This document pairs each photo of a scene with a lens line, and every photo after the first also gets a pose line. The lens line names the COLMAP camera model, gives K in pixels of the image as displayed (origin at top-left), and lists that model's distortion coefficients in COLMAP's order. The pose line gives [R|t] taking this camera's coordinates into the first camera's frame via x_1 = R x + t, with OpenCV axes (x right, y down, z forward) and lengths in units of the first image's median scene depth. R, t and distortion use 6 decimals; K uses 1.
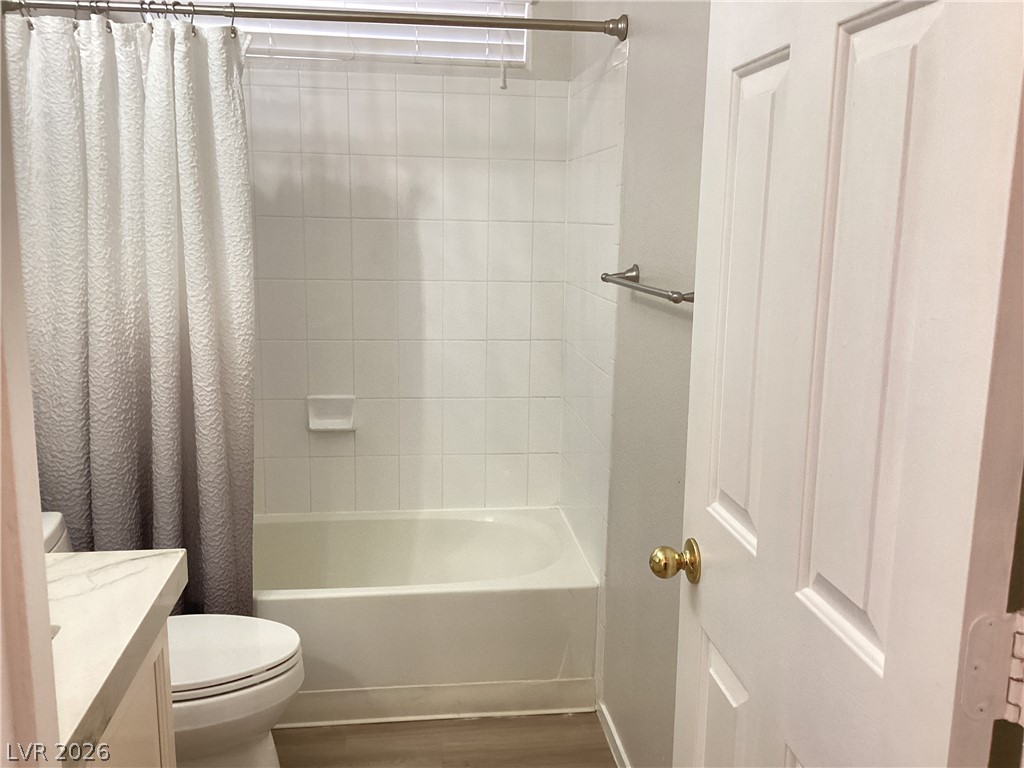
lens RADIAL K [[926.3, 0, 512.0], [0, 926.3, 384.0], [0, 0, 1]] dist [0.069729, -0.103967]
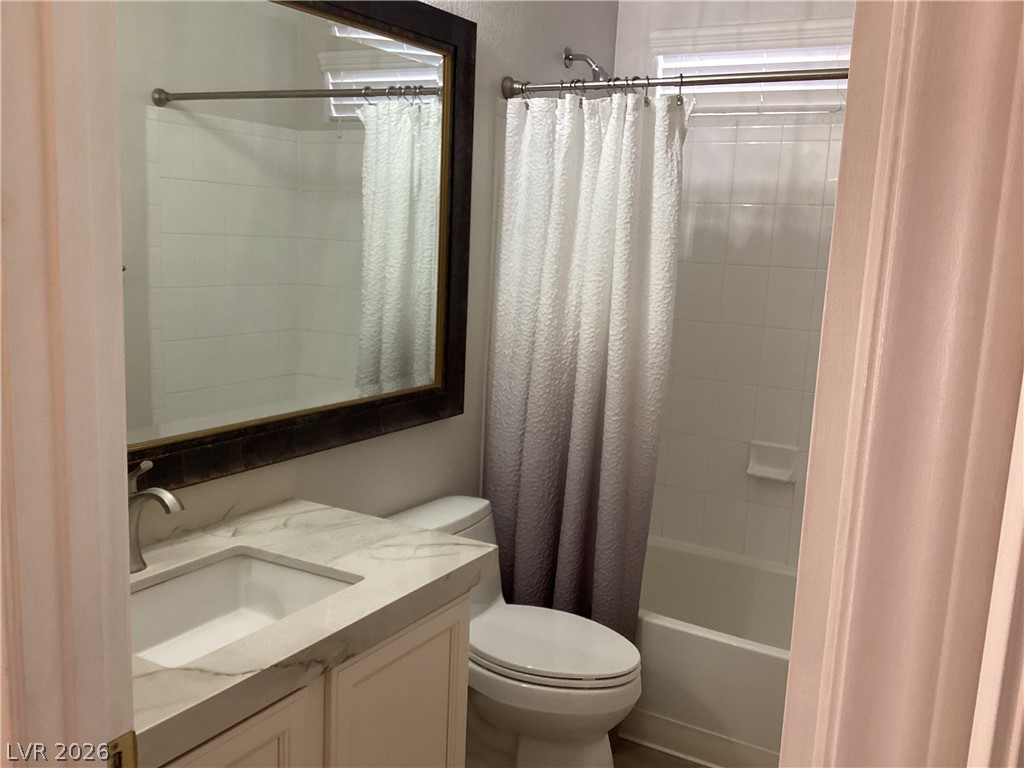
lens RADIAL K [[912.2, 0, 512.0], [0, 912.2, 384.0], [0, 0, 1]] dist [0.109471, -0.003536]
pose [[0.803994, 0.118536, -0.582703, 0.214120], [-0.141887, 0.989867, 0.005593, -0.024616], [0.577462, 0.078181, 0.812666, 0.032268]]
